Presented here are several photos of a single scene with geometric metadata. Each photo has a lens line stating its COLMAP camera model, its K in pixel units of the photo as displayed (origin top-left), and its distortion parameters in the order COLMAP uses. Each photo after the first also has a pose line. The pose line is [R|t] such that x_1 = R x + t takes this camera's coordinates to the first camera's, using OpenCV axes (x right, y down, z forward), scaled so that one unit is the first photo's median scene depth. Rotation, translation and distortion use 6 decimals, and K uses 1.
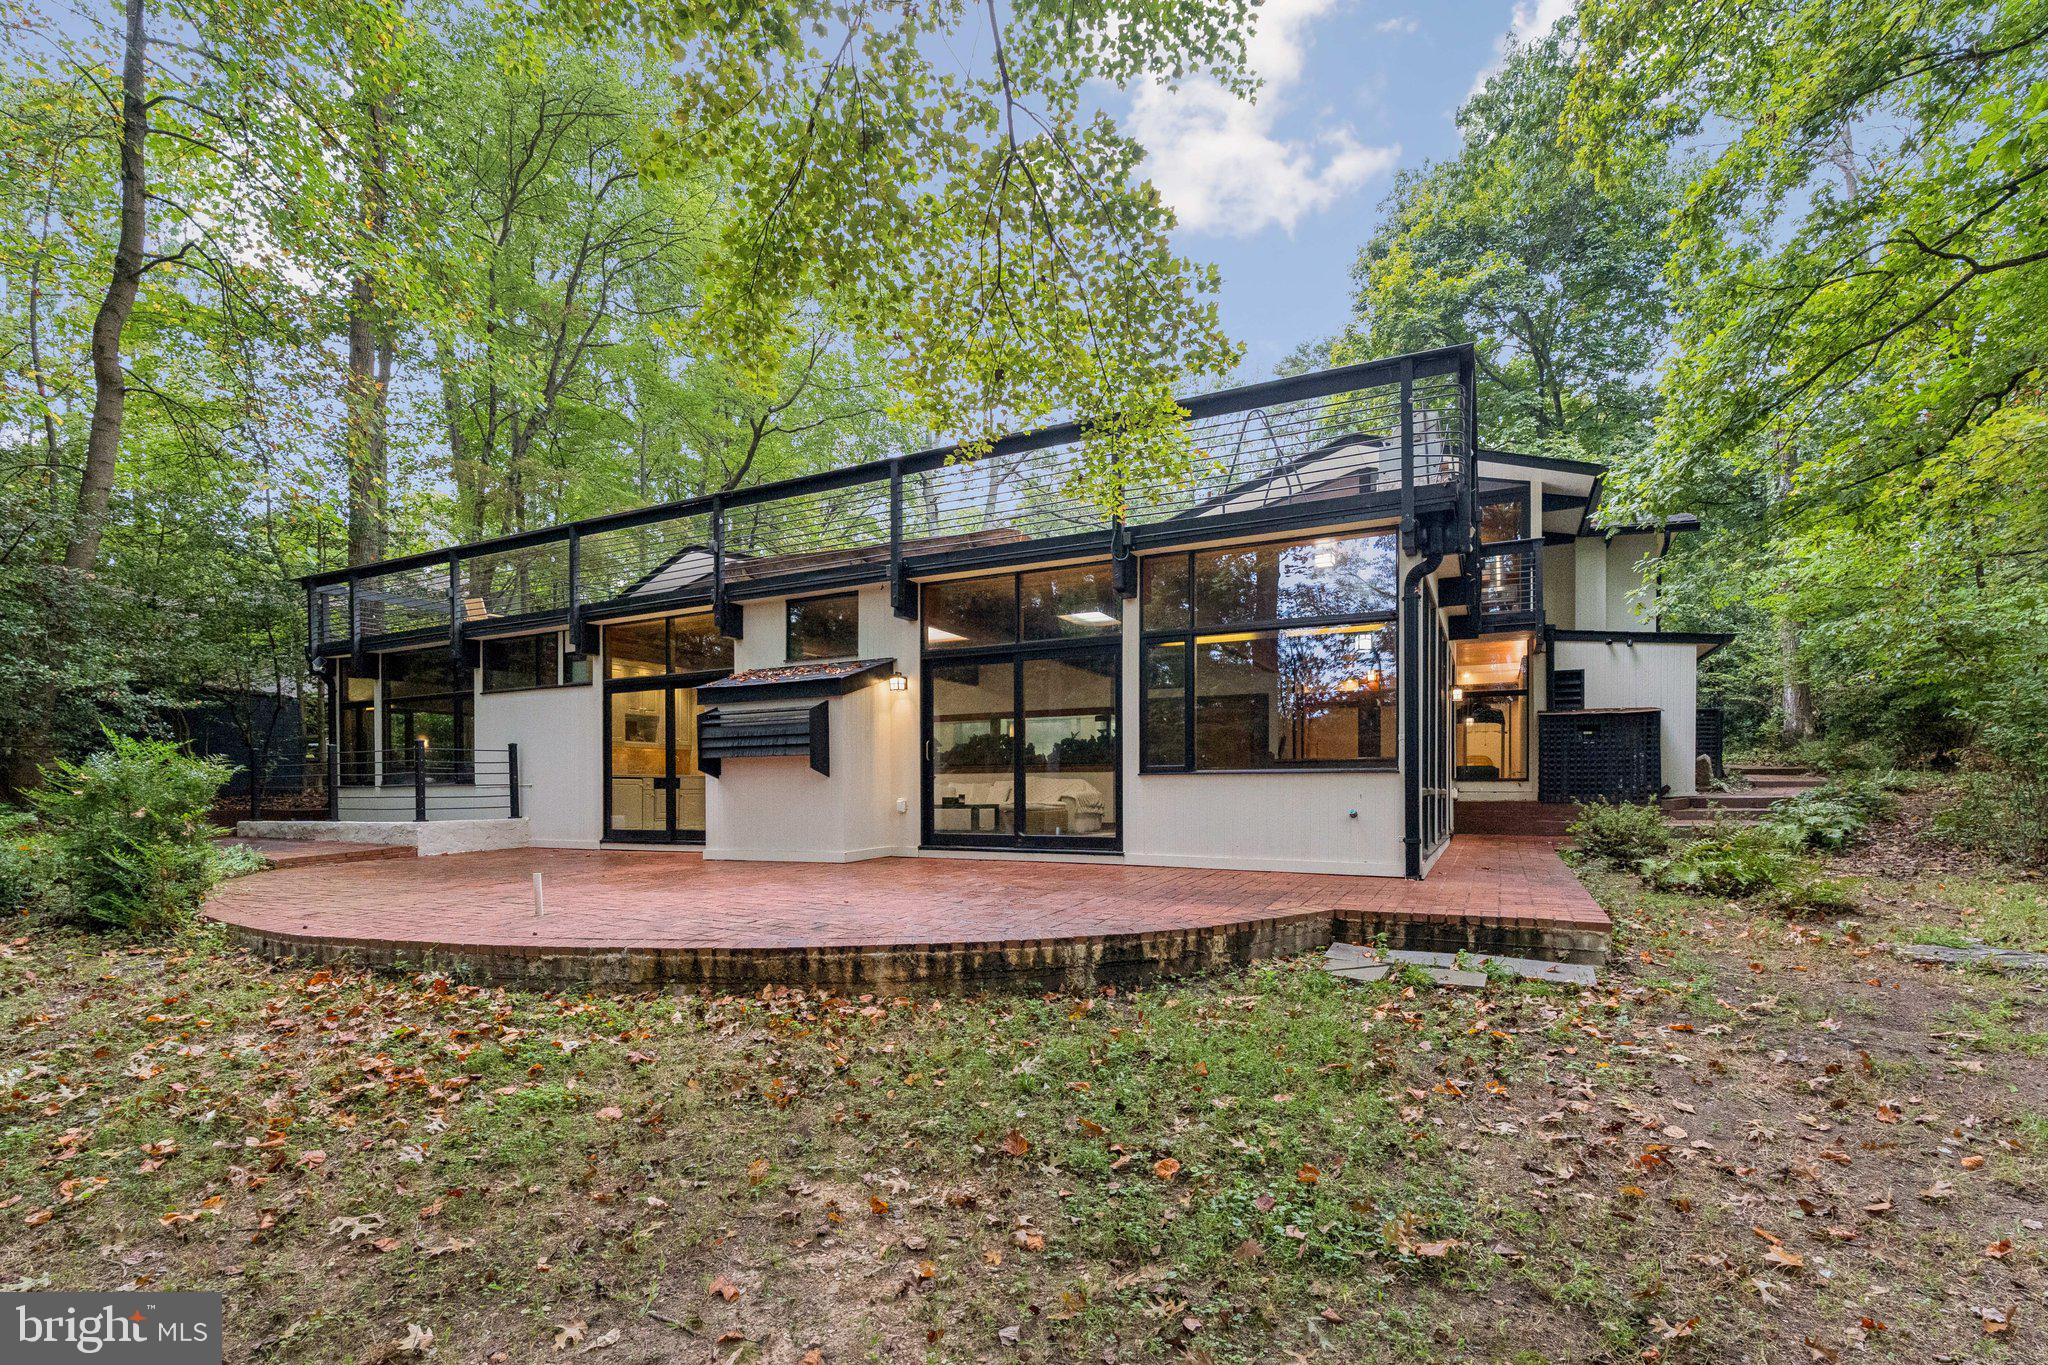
lens RADIAL K [[946.3, 0, 1021.8], [0, 946.3, 803.7], [0, 0, 1]] dist [0.001426, 0.000039]
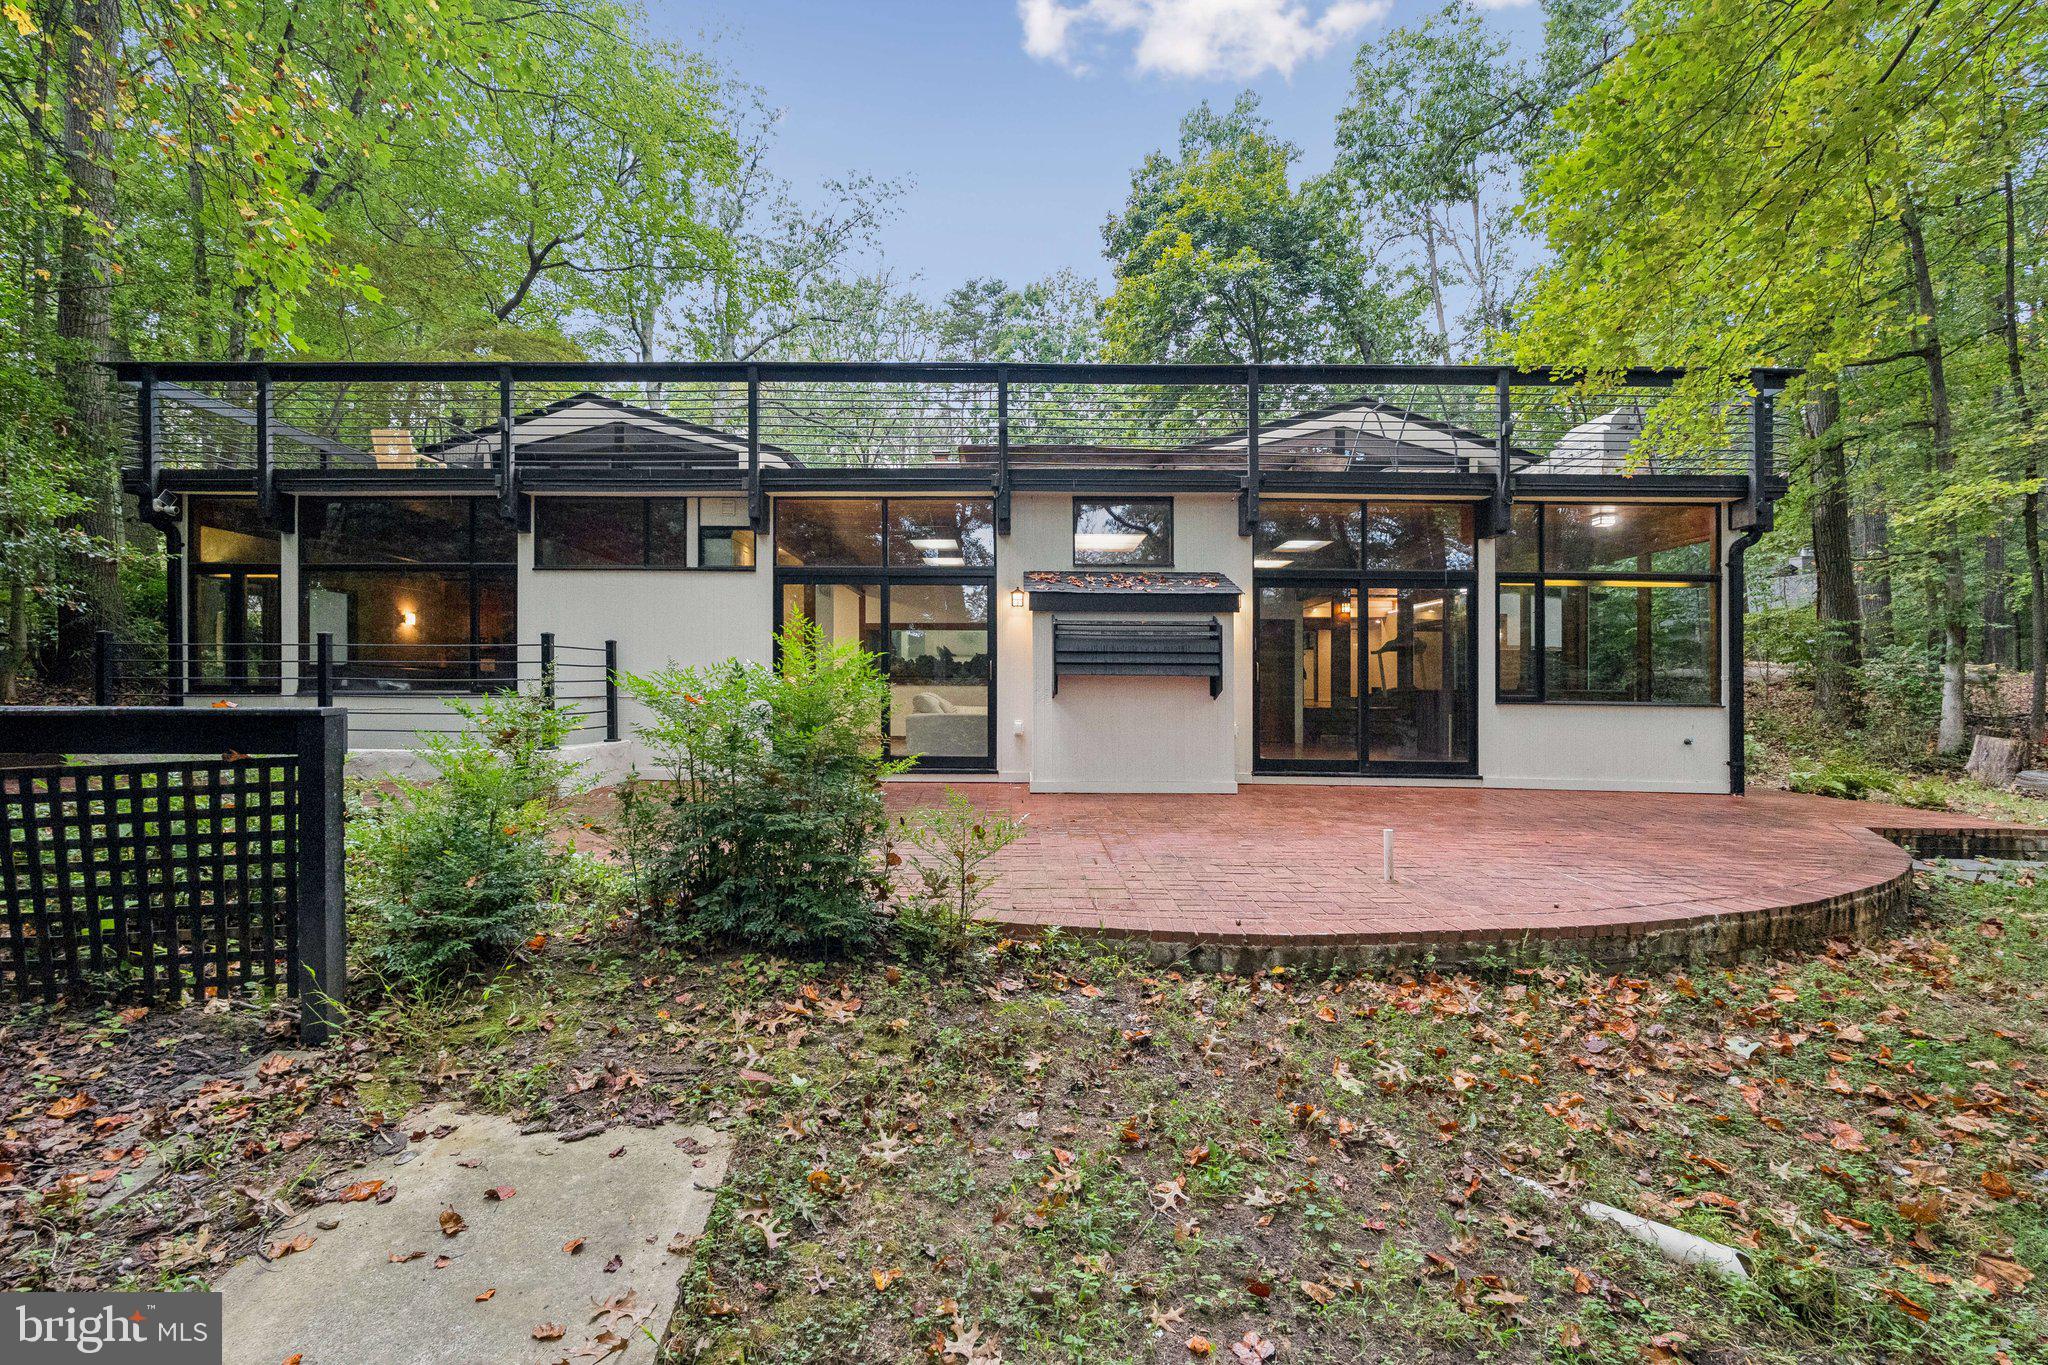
lens RADIAL K [[942.3, 0, 1012.8], [0, 942.3, 709.7], [0, 0, 1]] dist [0.000633, -0.000700]
pose [[0.898007, 0.004167, 0.439961, -0.761036], [-0.009664, 0.999901, 0.010255, -0.026886], [-0.439874, -0.013461, 0.897959, 0.253301]]
